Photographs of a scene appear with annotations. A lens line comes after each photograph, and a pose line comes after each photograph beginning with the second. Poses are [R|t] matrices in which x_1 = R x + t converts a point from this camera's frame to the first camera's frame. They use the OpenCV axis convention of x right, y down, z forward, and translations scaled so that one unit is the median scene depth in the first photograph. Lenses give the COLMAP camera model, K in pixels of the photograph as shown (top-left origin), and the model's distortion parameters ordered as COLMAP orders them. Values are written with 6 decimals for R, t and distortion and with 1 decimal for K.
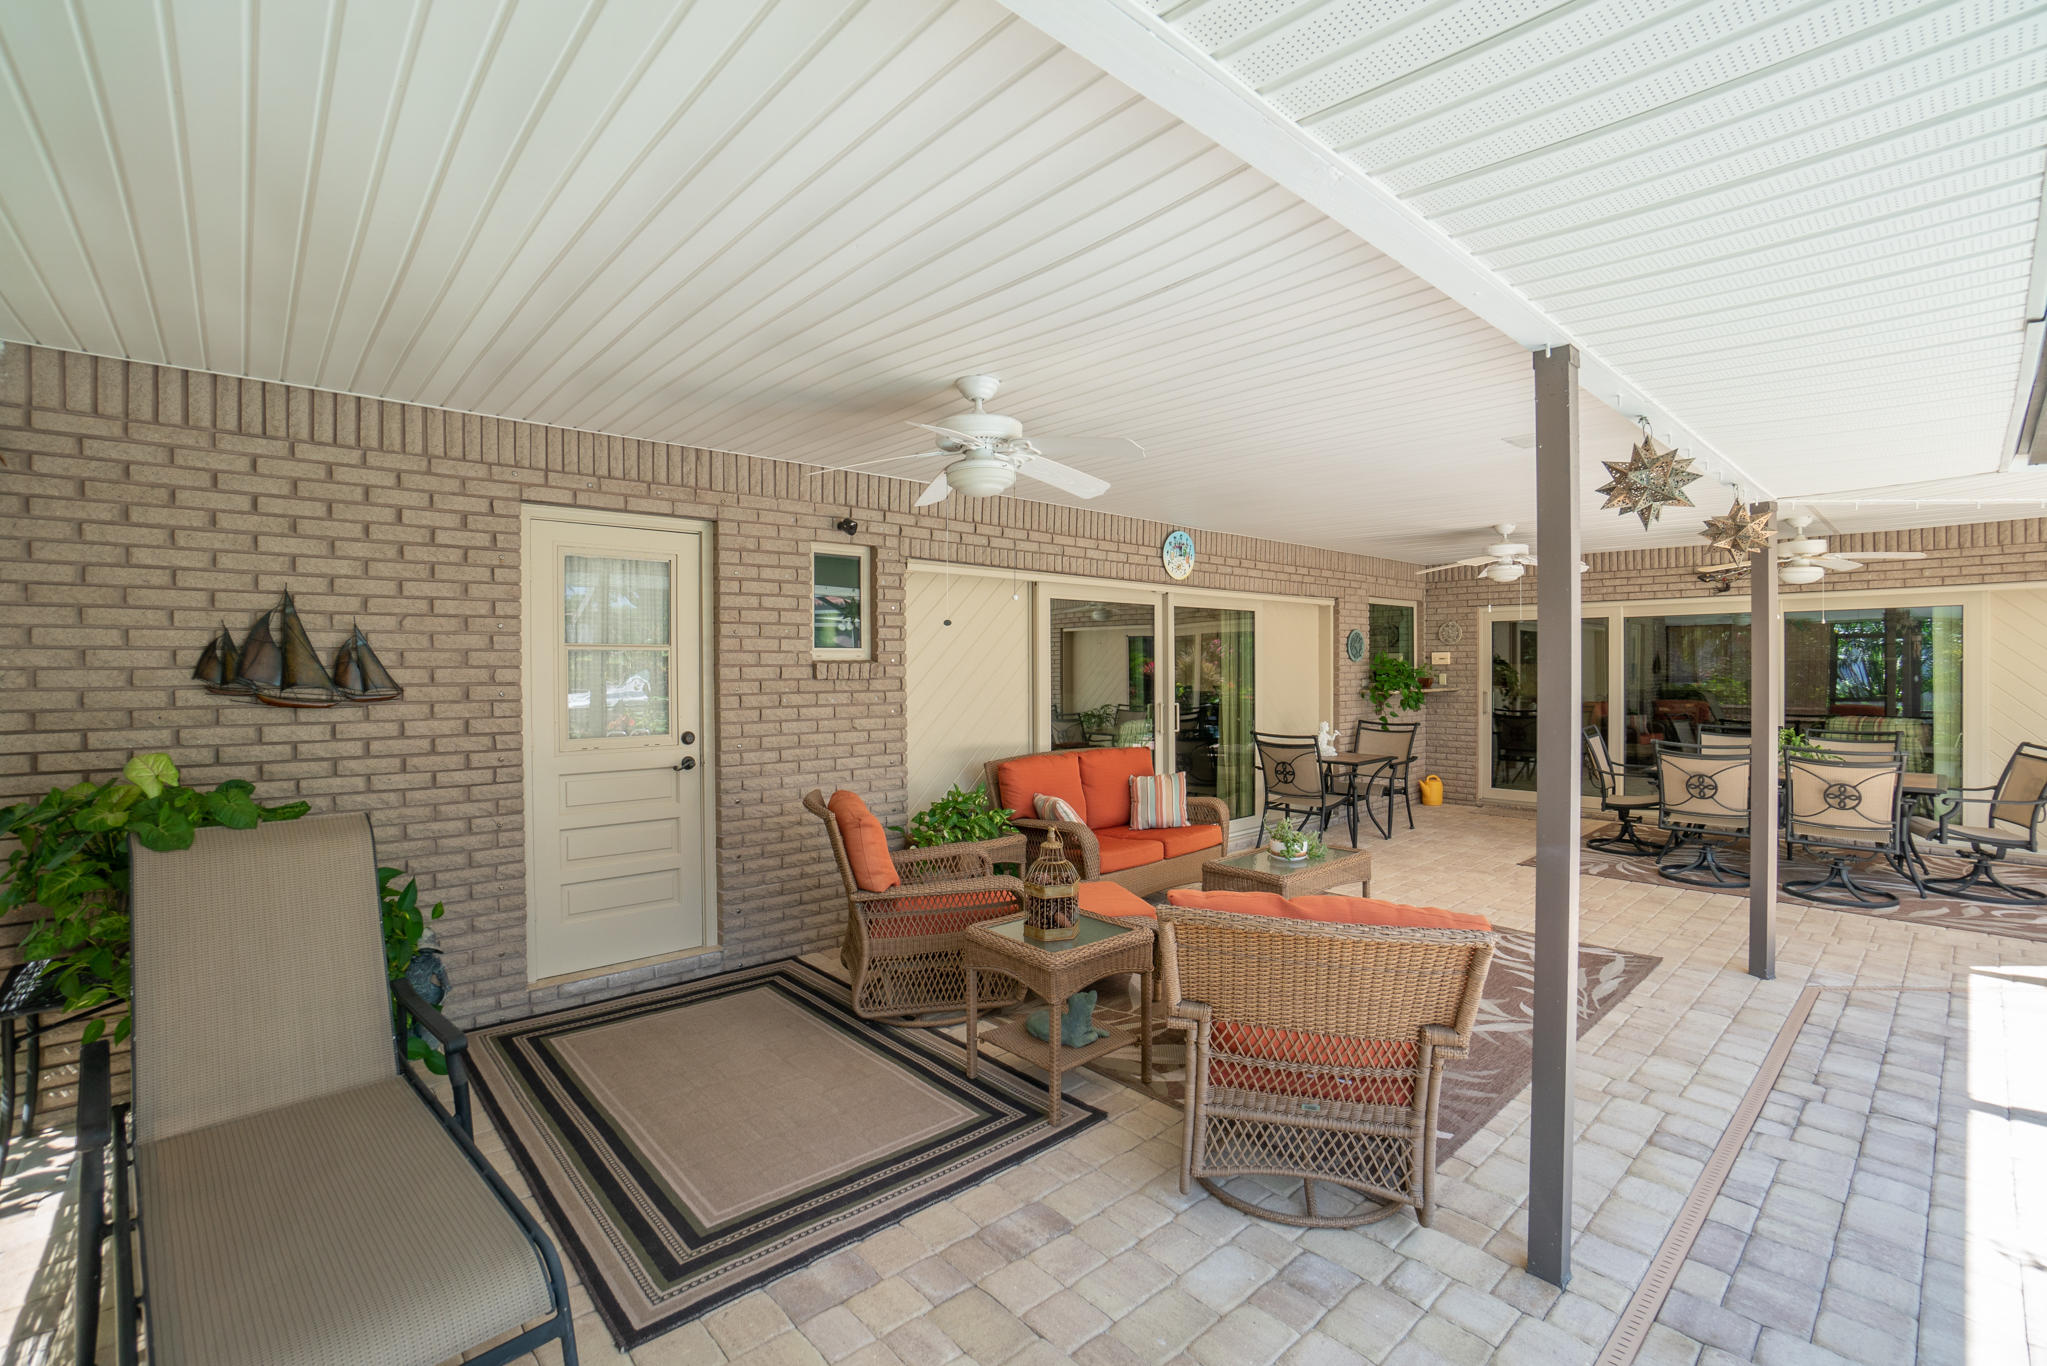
lens RADIAL K [[903.2, 0, 1022.4], [0, 903.2, 672.8], [0, 0, 1]] dist [-0.065077, 0.023521]
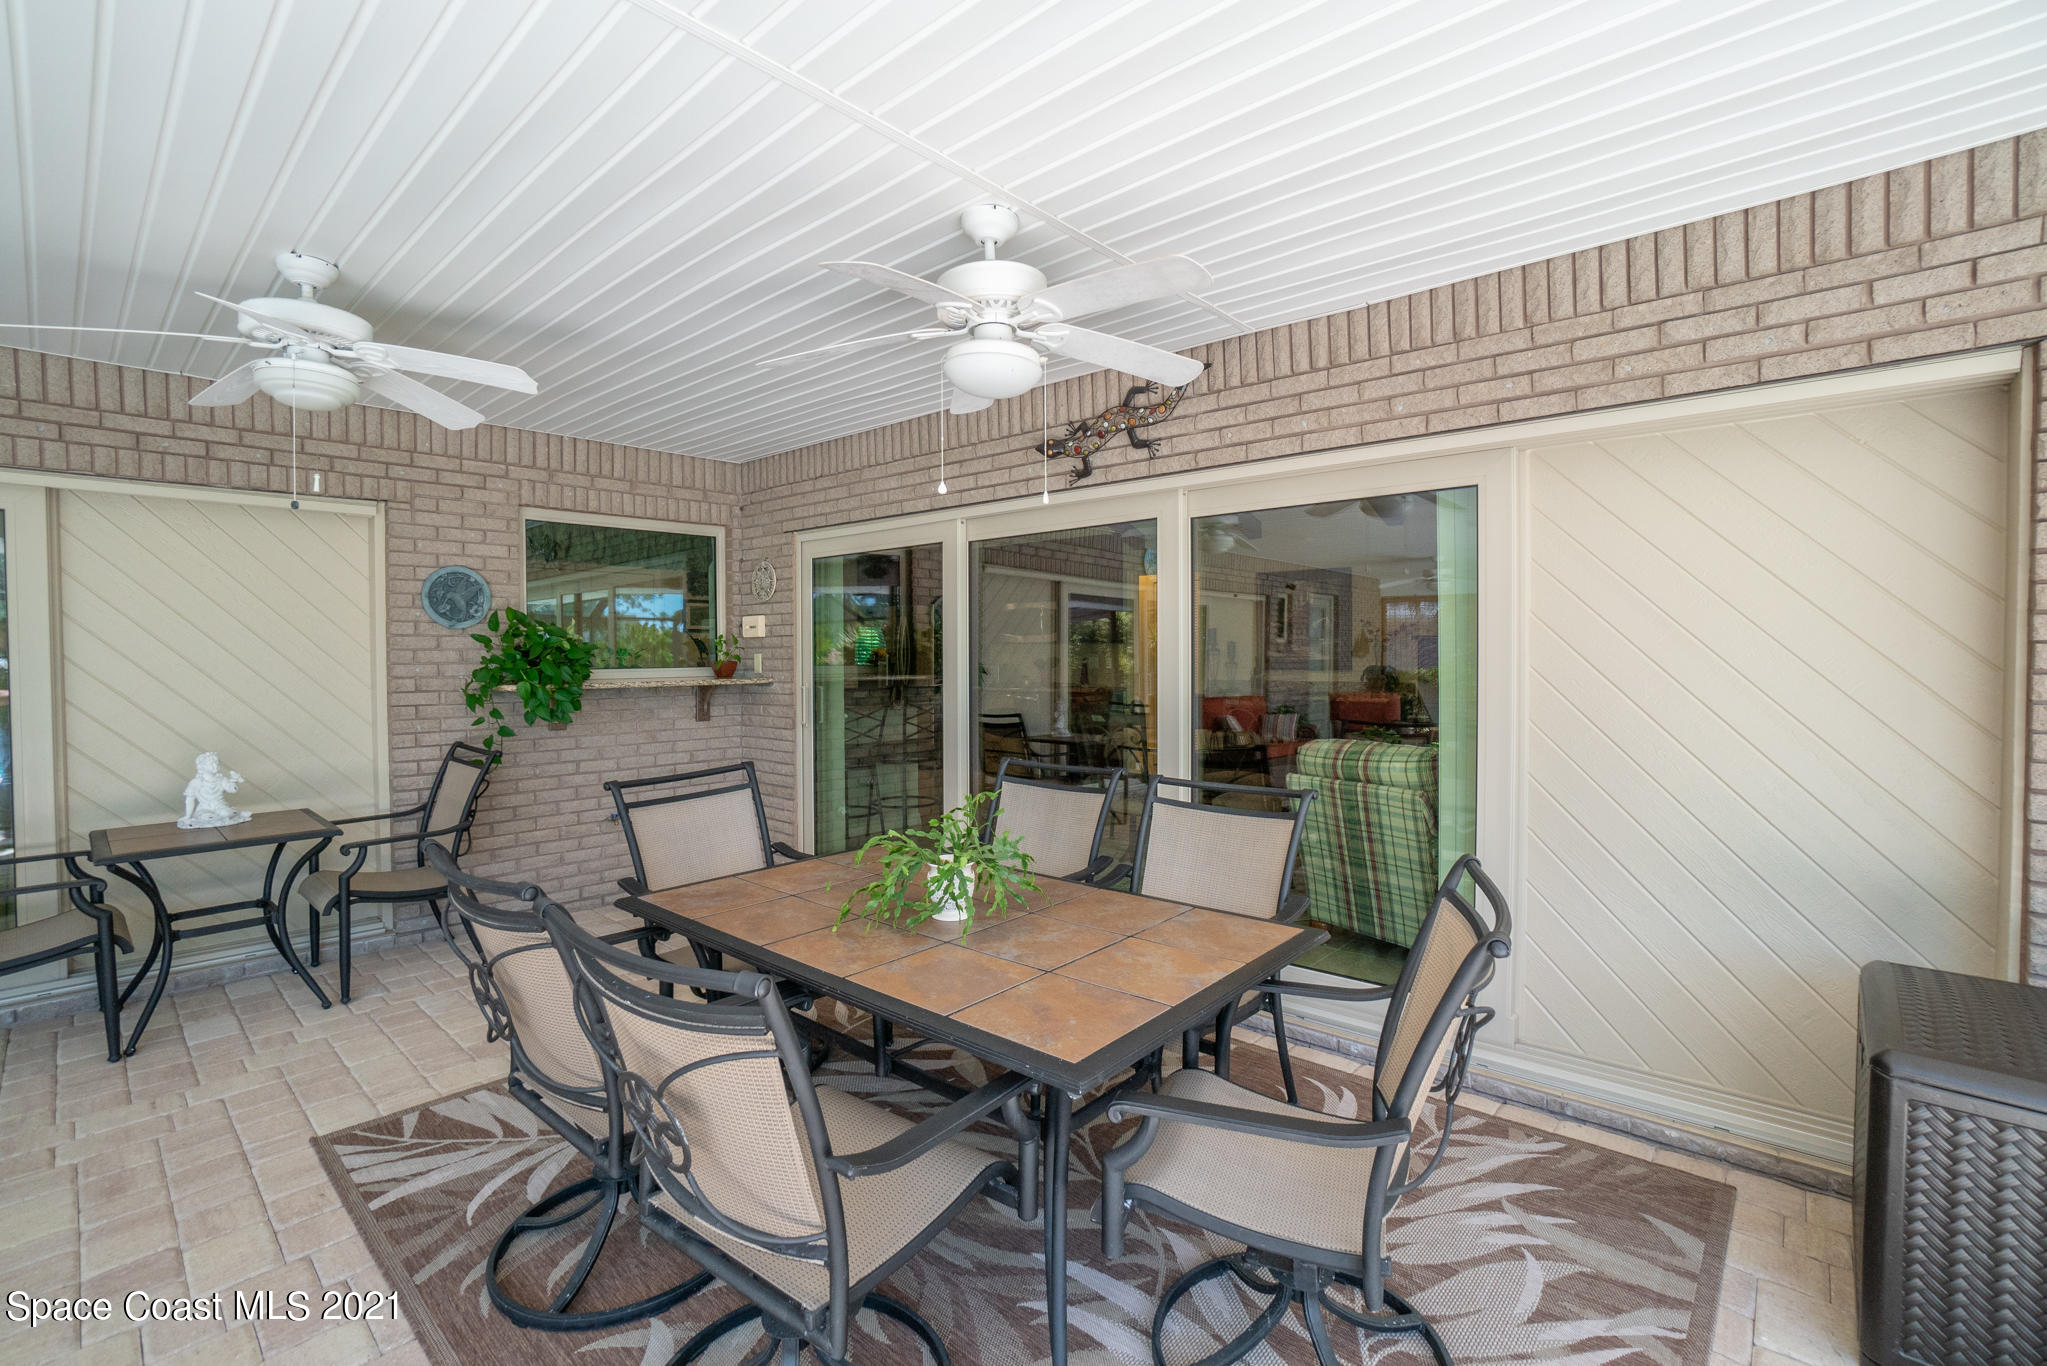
lens RADIAL K [[906.9, 0, 1016.4], [0, 906.9, 671.1], [0, 0, 1]] dist [-0.066201, 0.023126]
pose [[0.994443, -0.000407, 0.105273, 0.856752], [-0.000643, 0.999950, 0.009941, 0.009110], [-0.105271, -0.009954, 0.994394, 0.617097]]
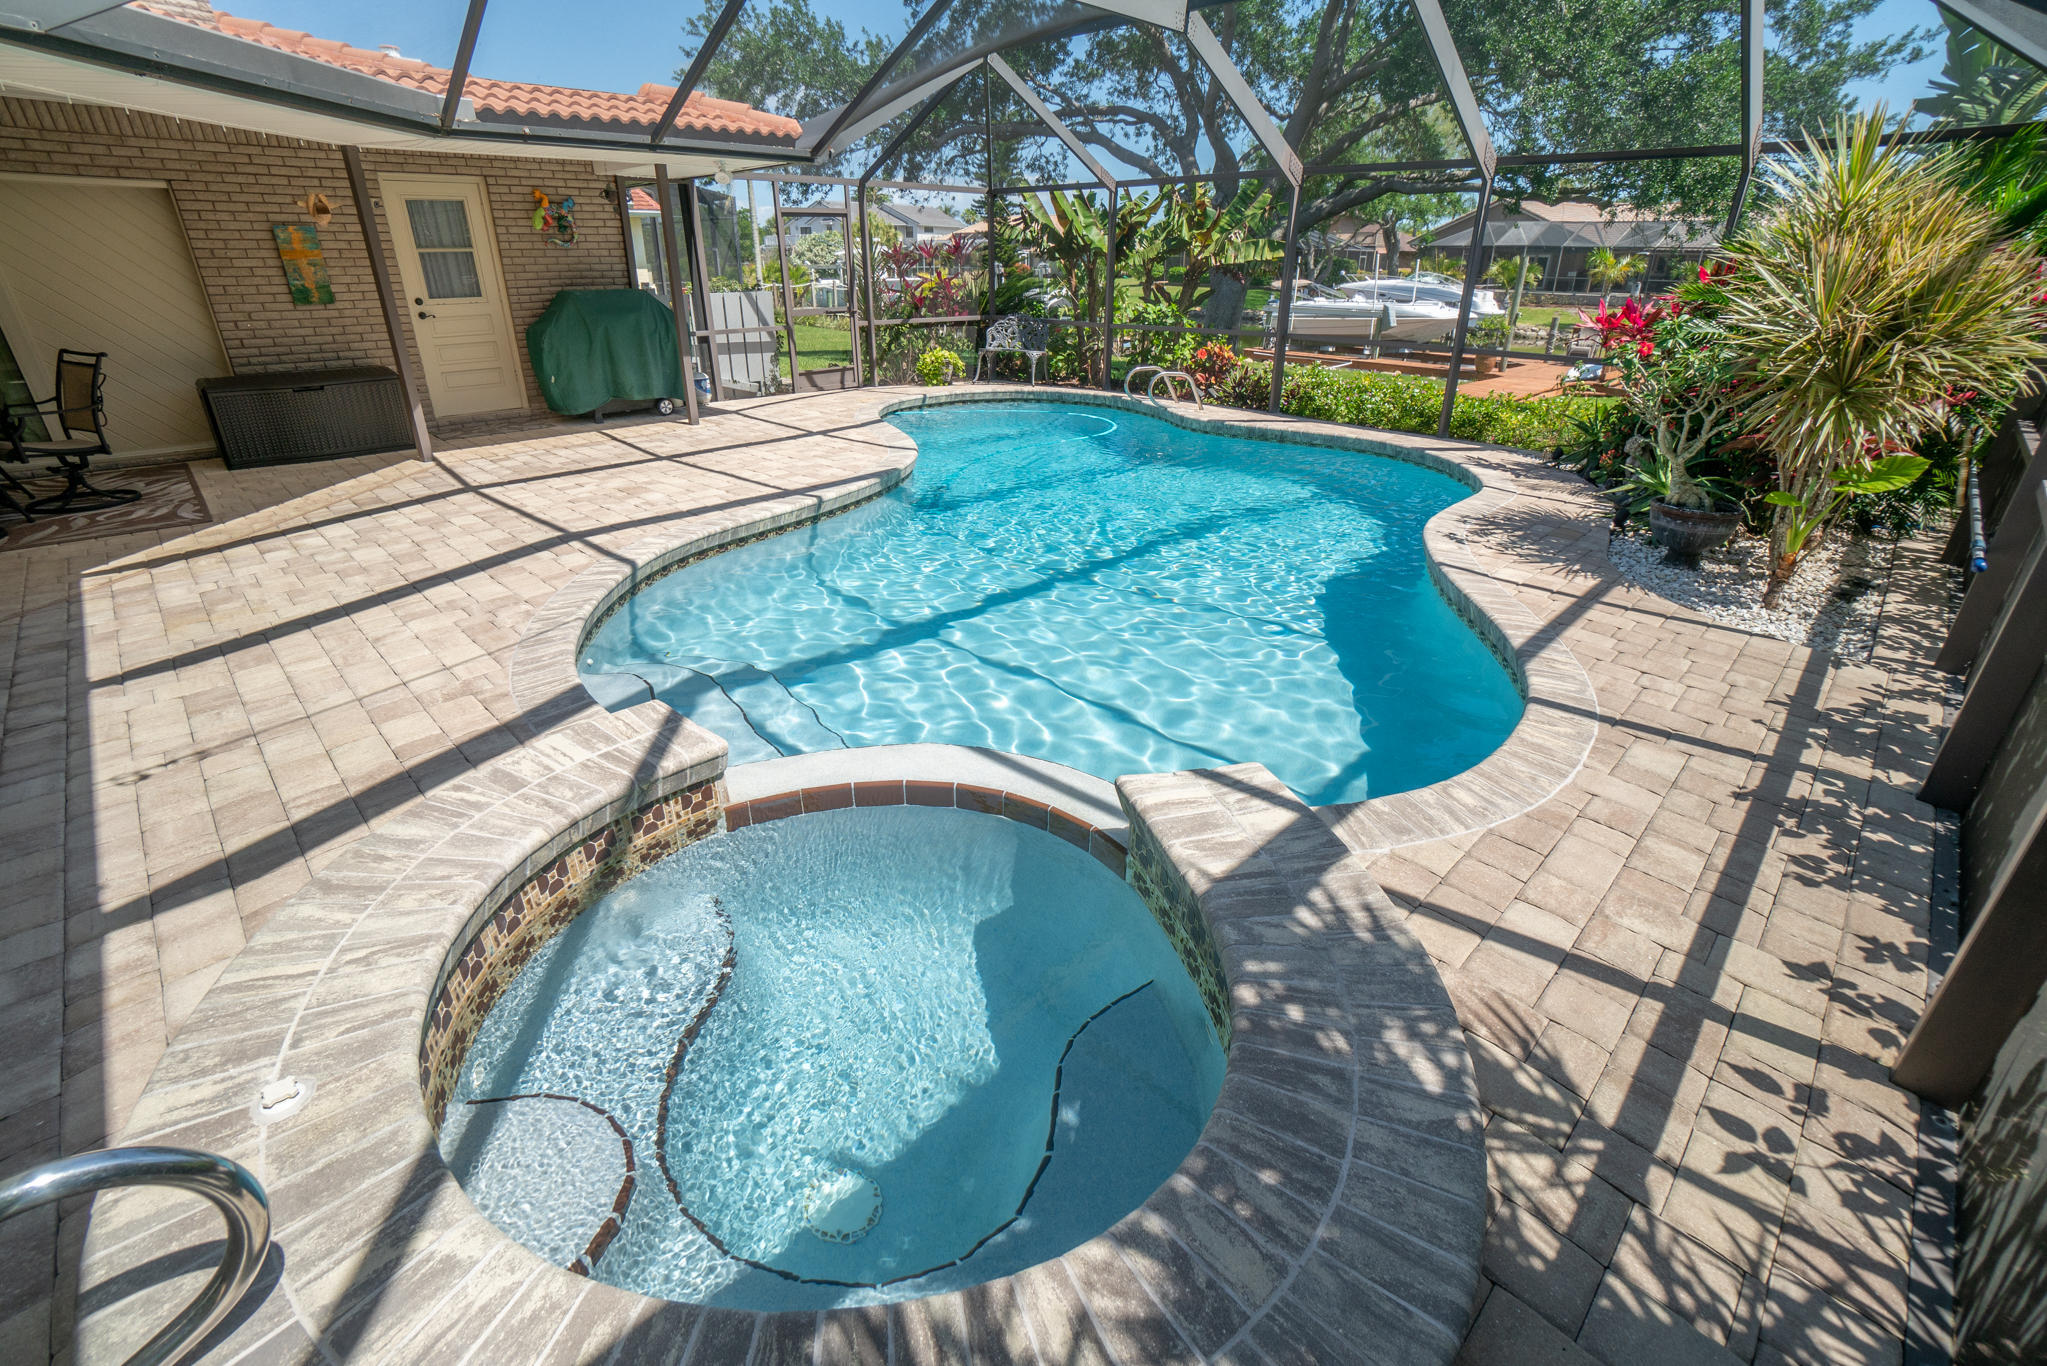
lens RADIAL K [[906.9, 0, 1016.4], [0, 906.9, 671.1], [0, 0, 1]] dist [-0.066201, 0.023126]
pose [[-0.049732, -0.411523, 0.910041, 0.004881], [0.002632, 0.911112, 0.412151, 0.007305], [-0.998759, 0.022892, -0.044228, -0.076471]]
